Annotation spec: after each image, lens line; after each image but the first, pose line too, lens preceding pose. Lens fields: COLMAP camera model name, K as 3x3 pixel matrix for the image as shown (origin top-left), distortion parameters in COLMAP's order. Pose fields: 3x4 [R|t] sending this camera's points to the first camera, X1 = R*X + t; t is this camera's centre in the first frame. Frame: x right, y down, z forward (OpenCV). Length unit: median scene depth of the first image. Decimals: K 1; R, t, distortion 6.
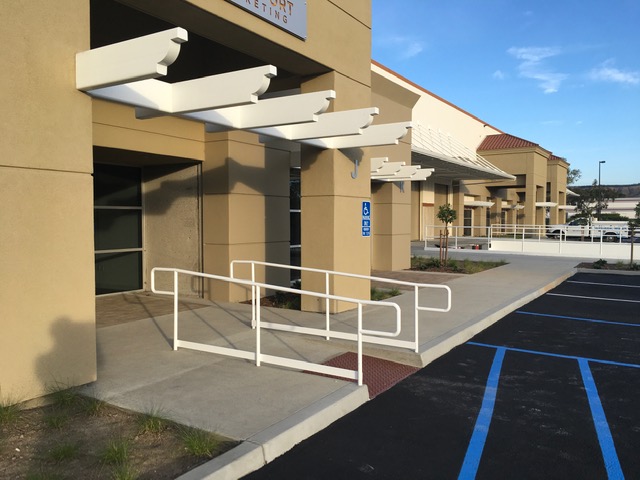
lens RADIAL K [[544.5, 0, 324.0], [0, 544.5, 247.3], [0, 0, 1]] dist [0.049254, -0.041718]
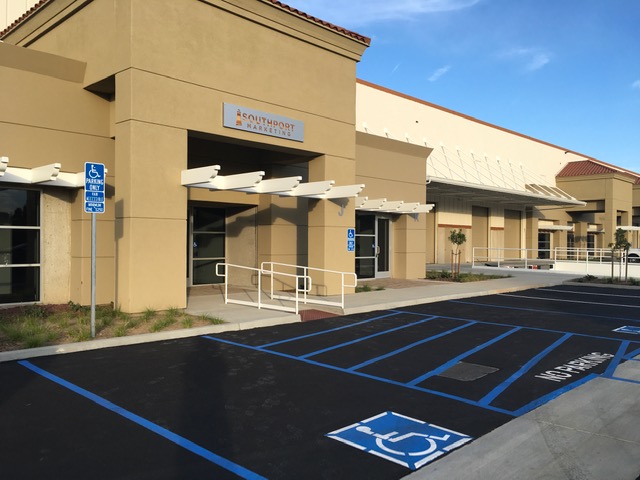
lens RADIAL K [[544.5, 0, 322.7], [0, 544.5, 245.1], [0, 0, 1]] dist [0.049254, -0.041718]
pose [[0.978634, 0.007106, -0.205489, 0.273767], [-0.016447, 0.998905, -0.043787, 0.029626], [0.204953, 0.046231, 0.977679, -0.506361]]
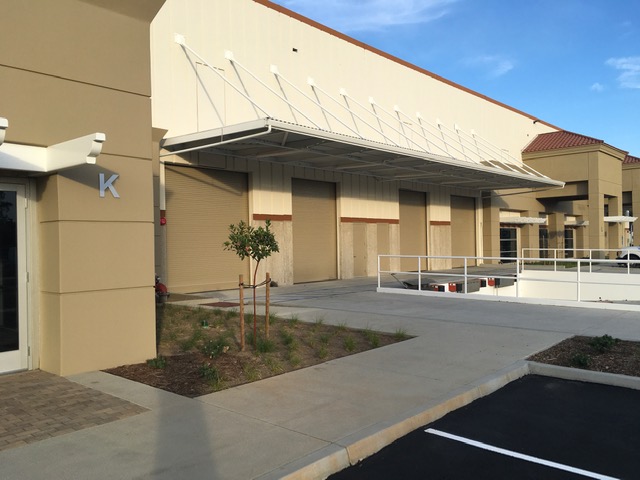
lens RADIAL K [[544.5, 0, 321.5], [0, 544.5, 235.5], [0, 0, 1]] dist [0.049254, -0.041718]
pose [[0.986650, -0.019736, -0.161658, 0.553939], [0.009599, 0.997952, -0.063250, -0.056148], [0.162575, 0.060854, 0.984818, 0.862601]]
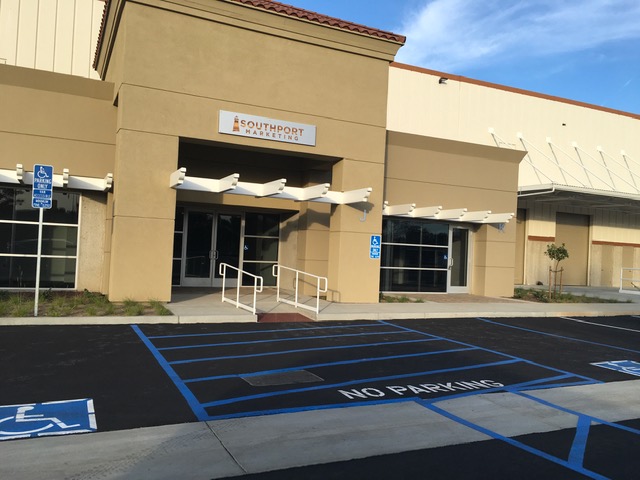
lens RADIAL K [[544.5, 0, 321.1], [0, 544.5, 240.1], [0, 0, 1]] dist [0.049254, -0.041718]
pose [[0.841573, 0.025725, -0.539530, 0.654893], [-0.071426, 0.995394, -0.063952, 0.032430], [0.535400, 0.092357, 0.839534, -0.325770]]
